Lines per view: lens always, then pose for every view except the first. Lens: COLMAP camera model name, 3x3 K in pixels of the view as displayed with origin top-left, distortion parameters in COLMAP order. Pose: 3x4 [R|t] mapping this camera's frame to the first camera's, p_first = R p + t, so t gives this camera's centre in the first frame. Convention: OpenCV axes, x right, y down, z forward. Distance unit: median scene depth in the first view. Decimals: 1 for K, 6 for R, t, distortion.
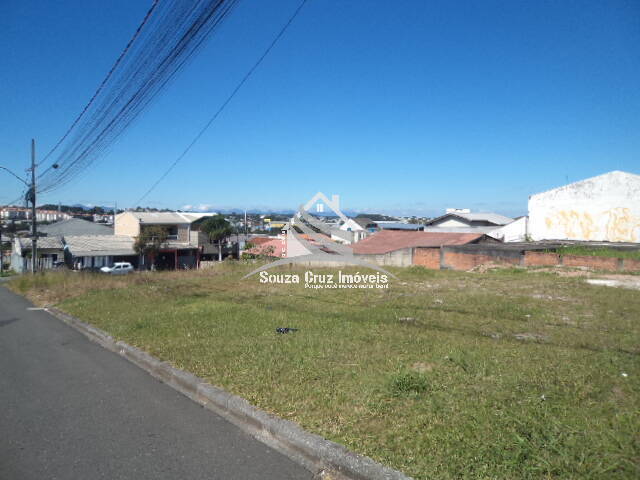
lens RADIAL K [[458.9, 0, 323.8], [0, 458.9, 235.9], [0, 0, 1]] dist [-0.078794, 0.087127]
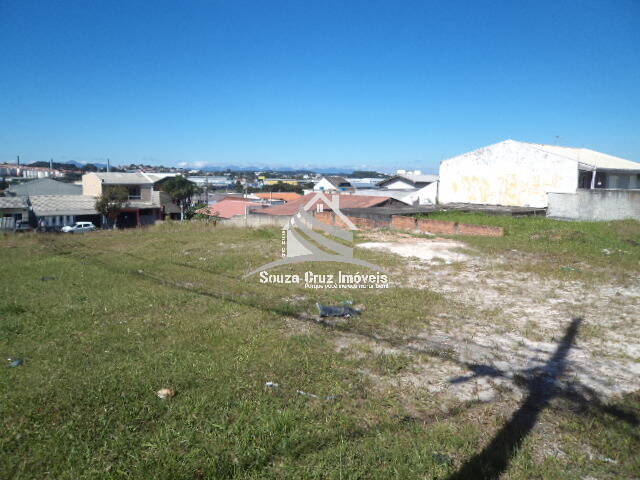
lens RADIAL K [[458.9, 0, 322.7], [0, 458.9, 239.6], [0, 0, 1]] dist [-0.078794, 0.087127]
pose [[0.999981, 0.003290, 0.005131, 0.173723], [-0.003789, 0.994939, 0.100410, -0.011968], [-0.004775, -0.100428, 0.994933, -0.080458]]
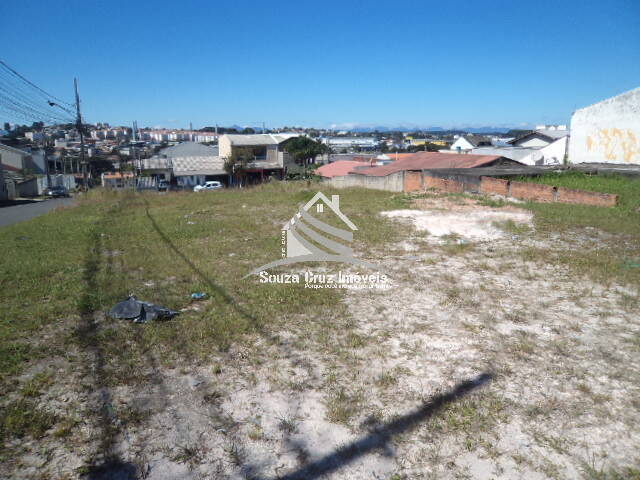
lens RADIAL K [[458.9, 0, 322.6], [0, 458.9, 237.3], [0, 0, 1]] dist [-0.078794, 0.087127]
pose [[0.951325, 0.049987, -0.304109, 0.274669], [0.005193, 0.984019, 0.177987, -0.007372], [0.308146, -0.170903, 0.935862, 0.005881]]
